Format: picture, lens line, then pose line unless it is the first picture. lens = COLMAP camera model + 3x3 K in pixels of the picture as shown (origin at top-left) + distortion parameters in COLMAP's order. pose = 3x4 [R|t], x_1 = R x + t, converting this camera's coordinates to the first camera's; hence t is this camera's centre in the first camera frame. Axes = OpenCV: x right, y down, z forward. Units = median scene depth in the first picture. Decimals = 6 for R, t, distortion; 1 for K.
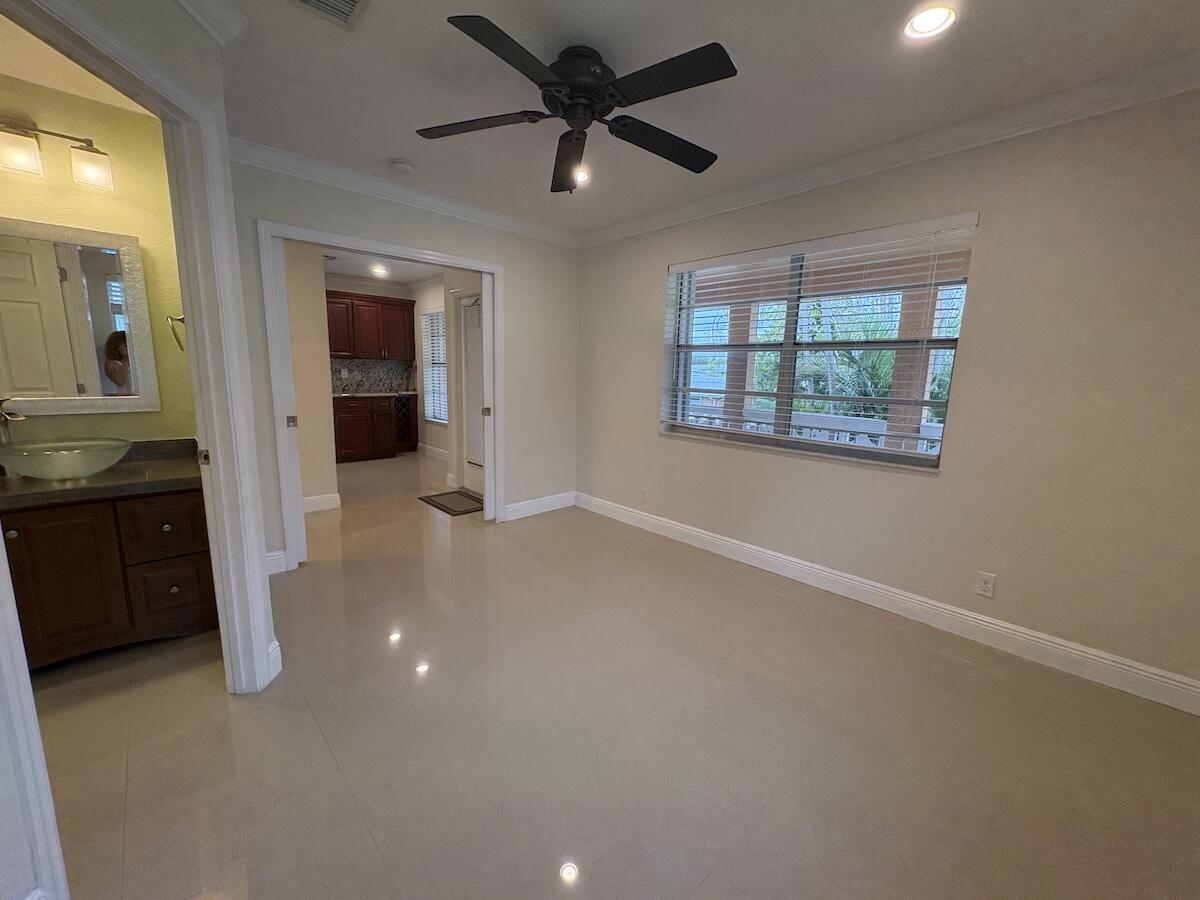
lens RADIAL K [[478.0, 0, 603.2], [0, 478.0, 447.6], [0, 0, 1]] dist [0.000412, 0.000074]
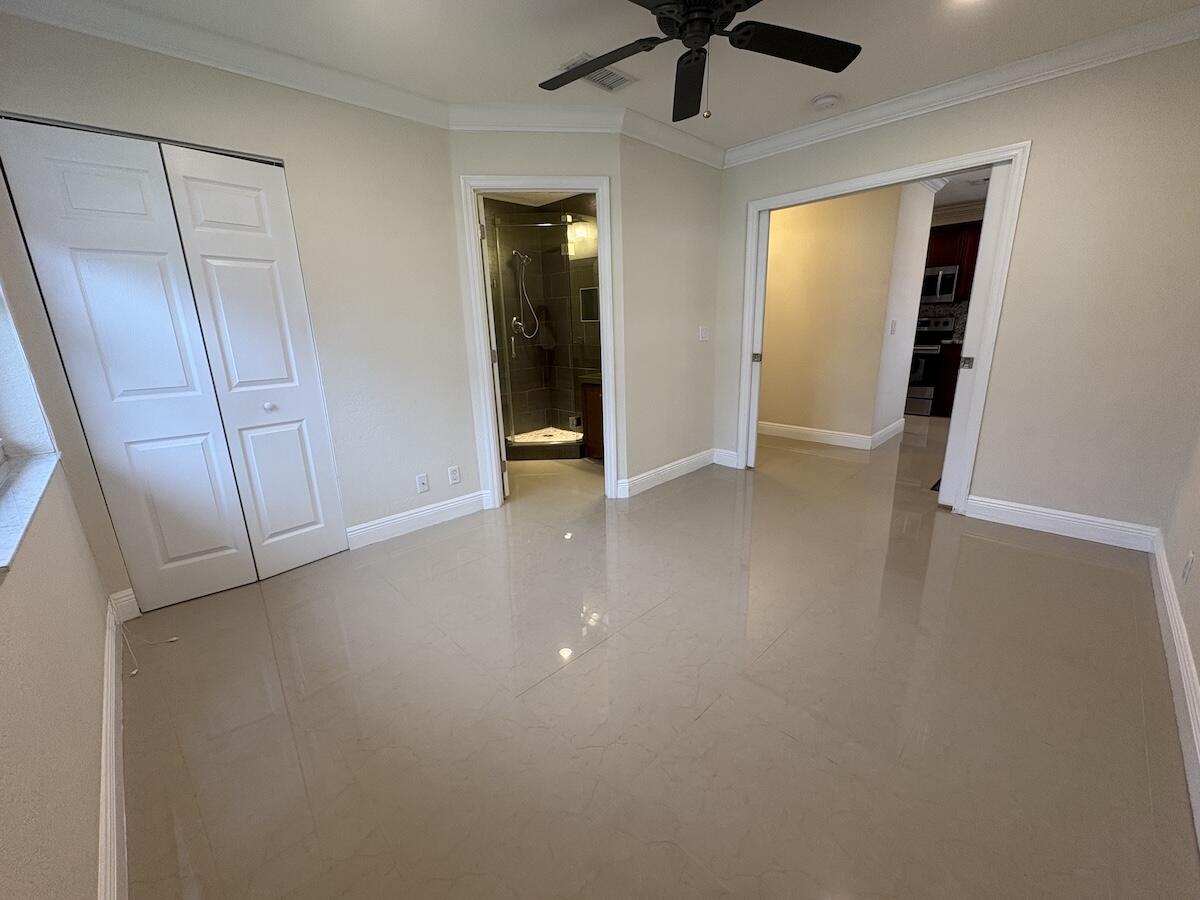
lens RADIAL K [[478.0, 0, 603.2], [0, 478.0, 447.6], [0, 0, 1]] dist [0.000412, 0.000074]
pose [[0.033380, 0.236399, -0.971083, 0.651692], [-0.116620, 0.965908, 0.231131, -0.072806], [0.992616, 0.105532, 0.059811, 0.540239]]
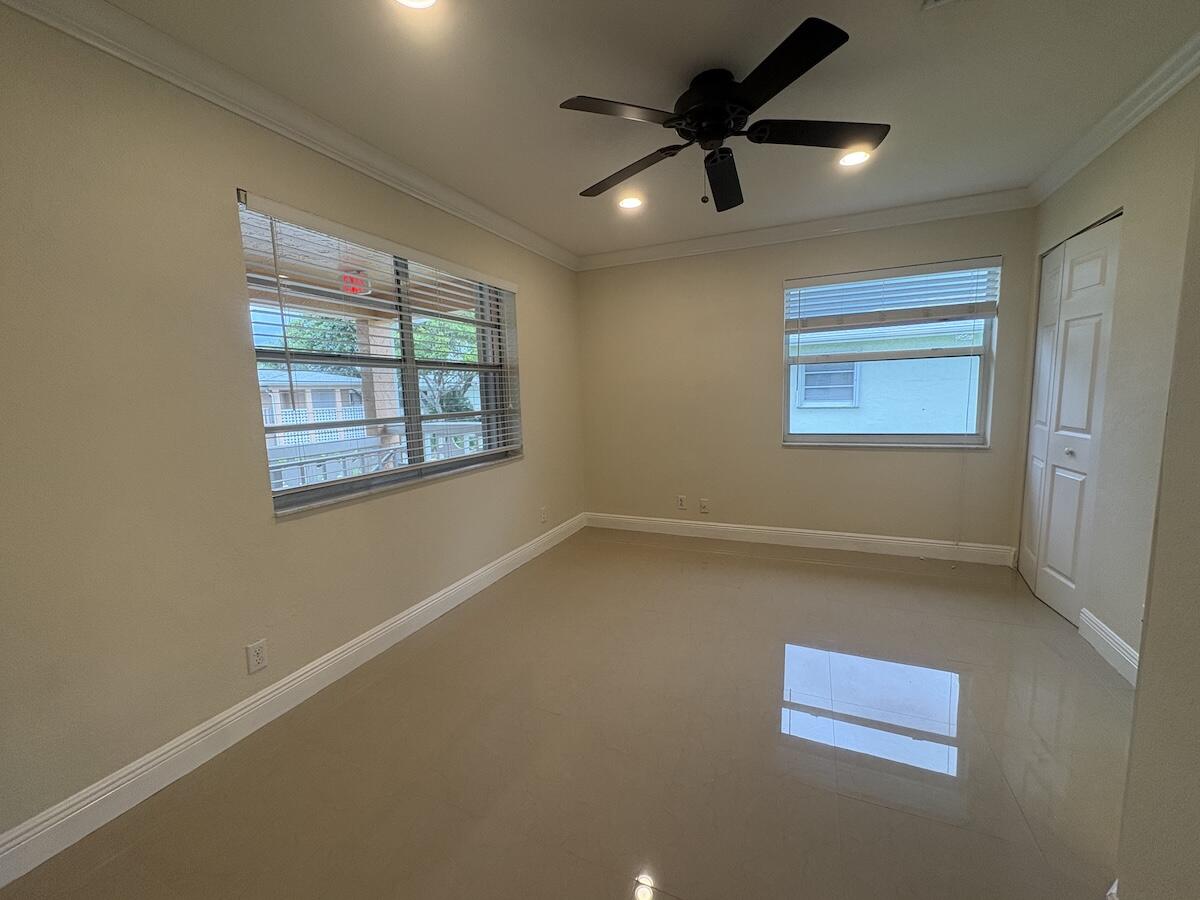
lens RADIAL K [[478.0, 0, 603.2], [0, 478.0, 447.6], [0, 0, 1]] dist [0.000412, 0.000074]
pose [[-0.404645, -0.120217, 0.906538, -0.592692], [0.150081, 0.969150, 0.195511, -0.185577], [-0.902075, 0.215166, -0.374119, 1.084325]]
